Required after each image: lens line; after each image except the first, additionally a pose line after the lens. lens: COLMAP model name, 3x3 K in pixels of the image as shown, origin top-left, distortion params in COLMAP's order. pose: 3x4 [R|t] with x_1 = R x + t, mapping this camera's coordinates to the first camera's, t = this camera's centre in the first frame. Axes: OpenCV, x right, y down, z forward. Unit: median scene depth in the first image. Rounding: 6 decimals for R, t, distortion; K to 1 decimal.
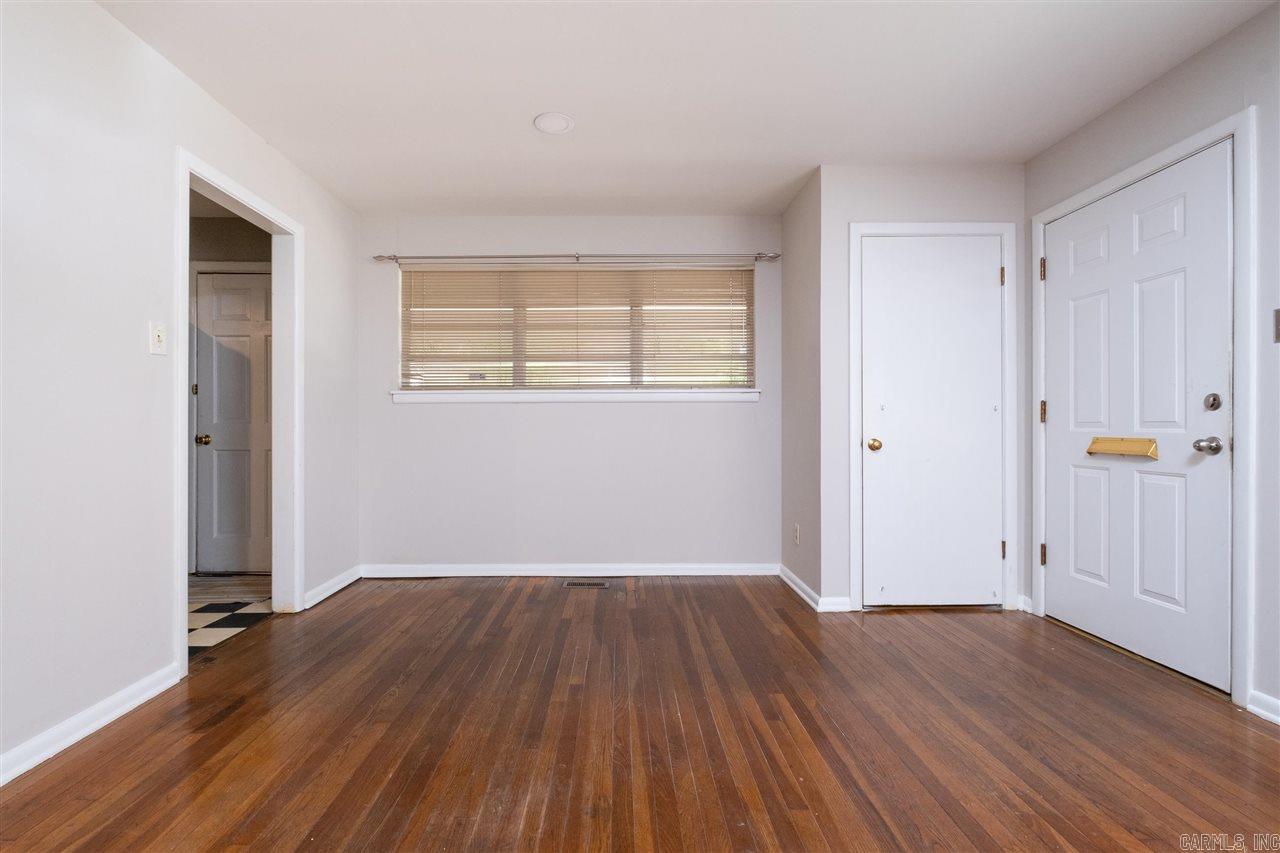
lens RADIAL K [[554.9, 0, 638.9], [0, 554.9, 420.6], [0, 0, 1]] dist [-0.000706, -0.000852]
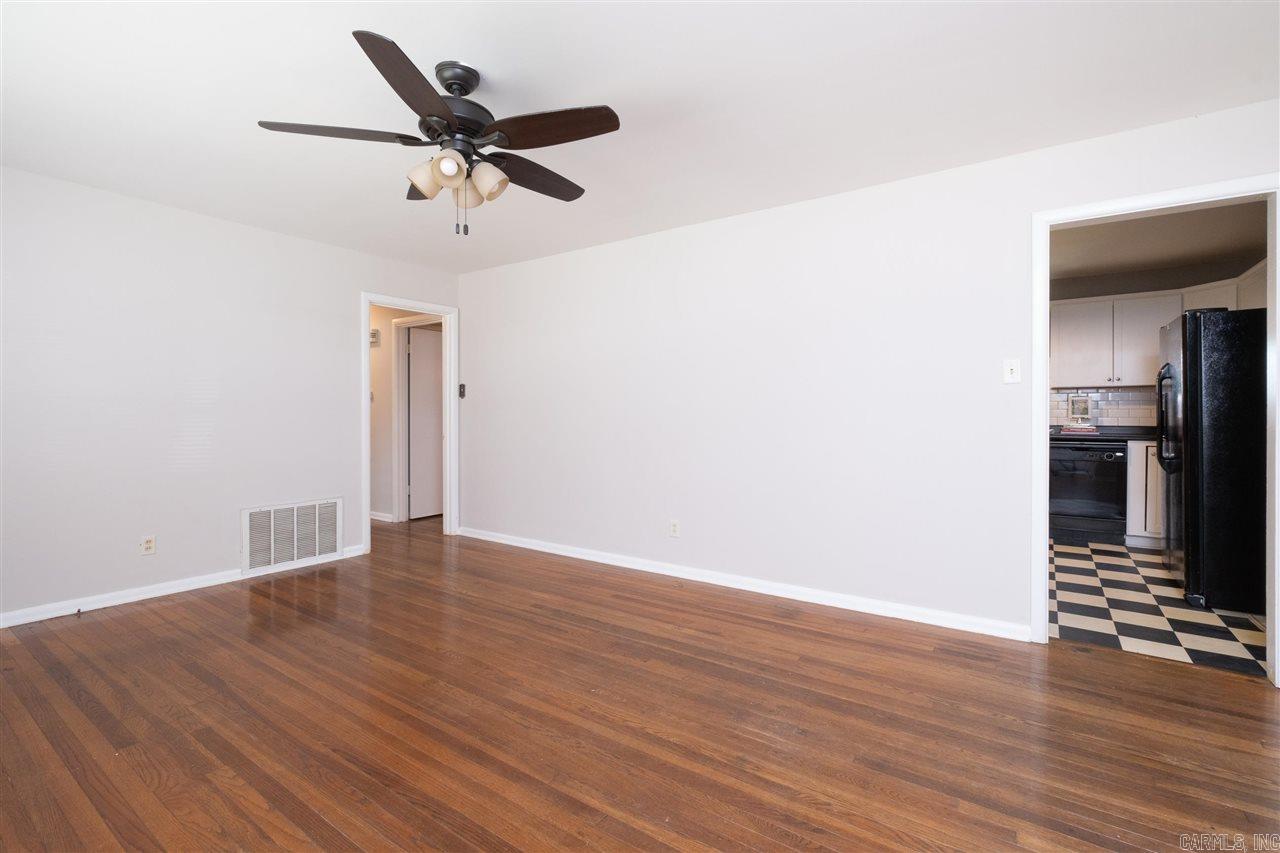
lens RADIAL K [[554.9, 0, 638.9], [0, 554.9, 420.6], [0, 0, 1]] dist [-0.000706, -0.000852]
pose [[-0.585422, 0.006790, -0.810700, 0.898320], [0.011797, 0.999930, -0.000144, -0.050843], [0.810643, -0.009648, -0.585461, 1.307845]]
